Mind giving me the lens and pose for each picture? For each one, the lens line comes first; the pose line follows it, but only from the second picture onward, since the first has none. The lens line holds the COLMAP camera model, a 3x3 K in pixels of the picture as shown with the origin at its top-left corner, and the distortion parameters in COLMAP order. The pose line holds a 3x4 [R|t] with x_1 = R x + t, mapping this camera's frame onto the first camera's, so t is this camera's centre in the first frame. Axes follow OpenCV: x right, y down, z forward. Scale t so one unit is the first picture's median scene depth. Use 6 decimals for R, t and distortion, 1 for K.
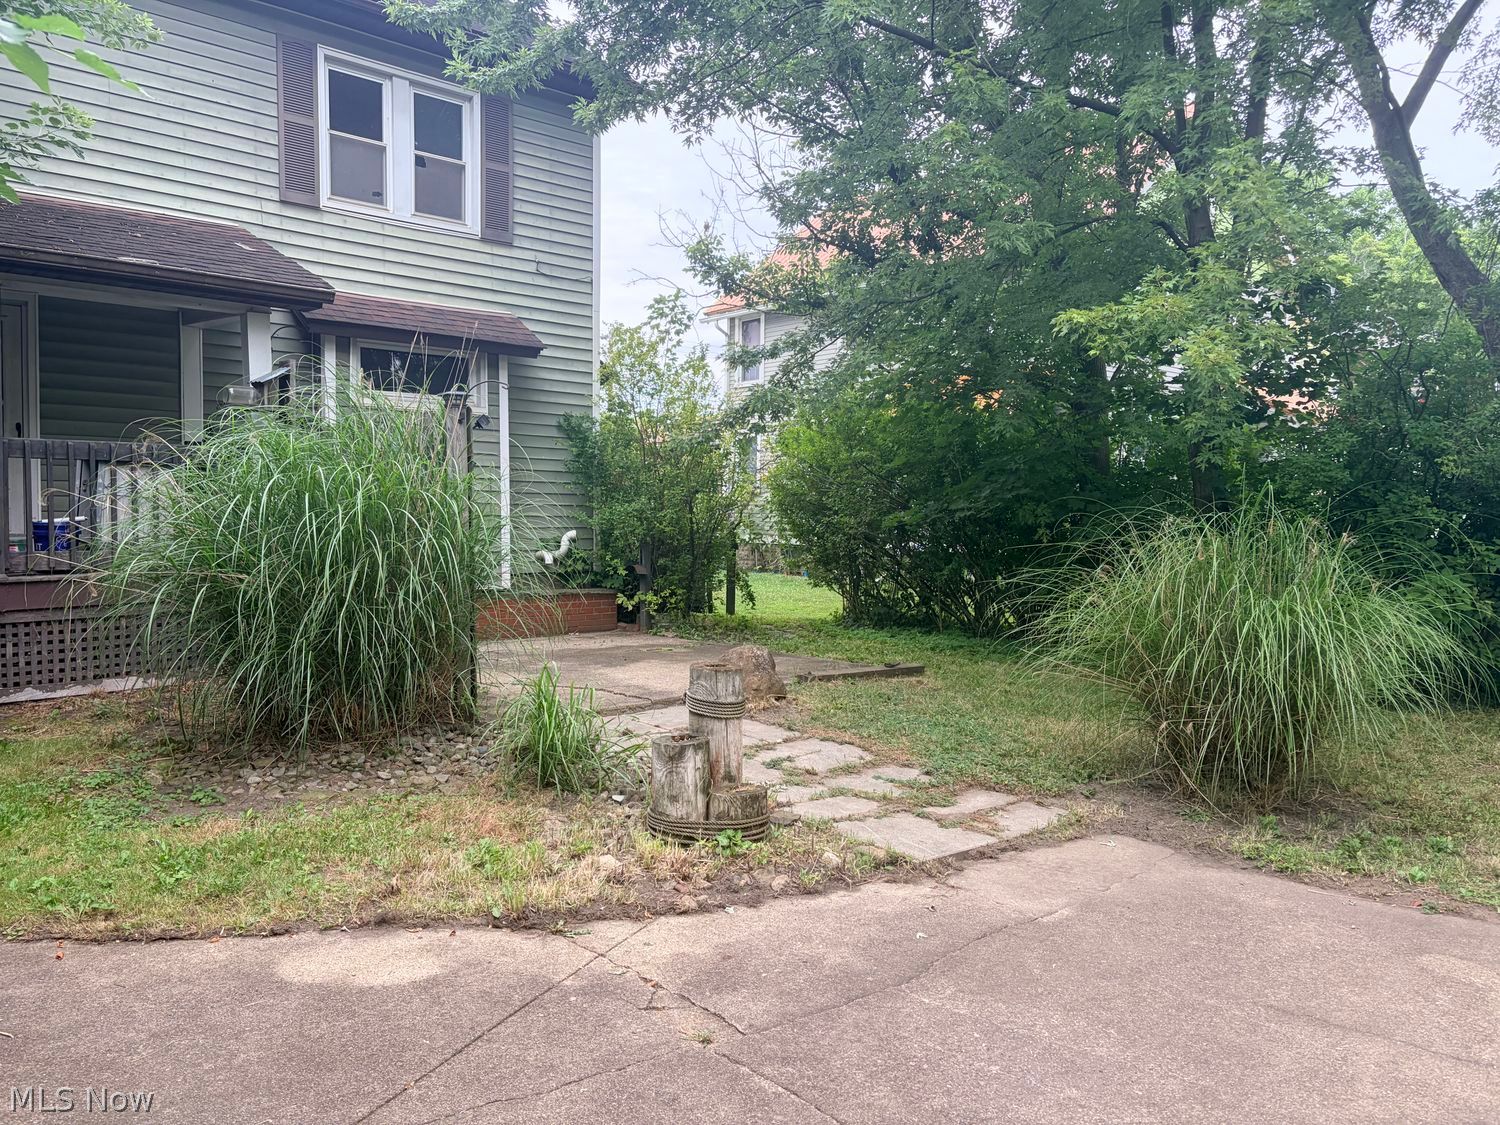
lens RADIAL K [[1189.0, 0, 752.9], [0, 1189.0, 587.7], [0, 0, 1]] dist [0.088765, -0.097357]
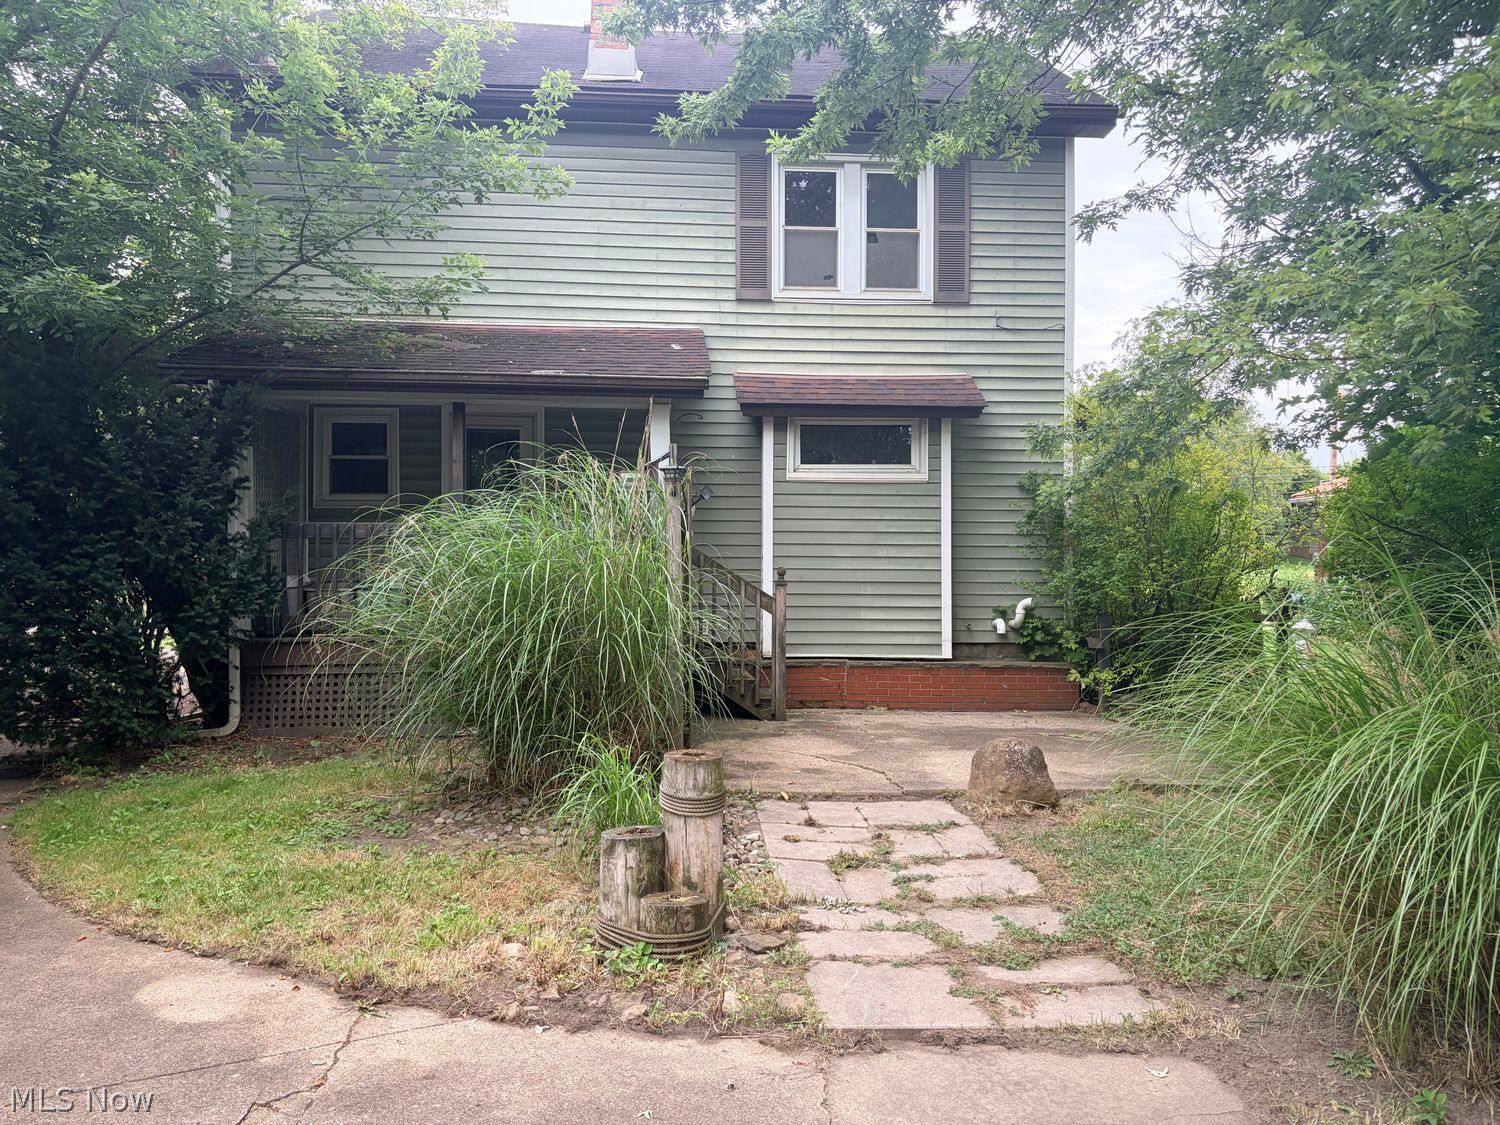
lens RADIAL K [[1189.0, 0, 752.9], [0, 1189.0, 587.7], [0, 0, 1]] dist [0.088765, -0.097357]
pose [[0.782276, 0.003793, -0.622920, 0.298903], [-0.035435, 0.998633, -0.038418, -0.015087], [0.621923, 0.052127, 0.781341, 0.166455]]
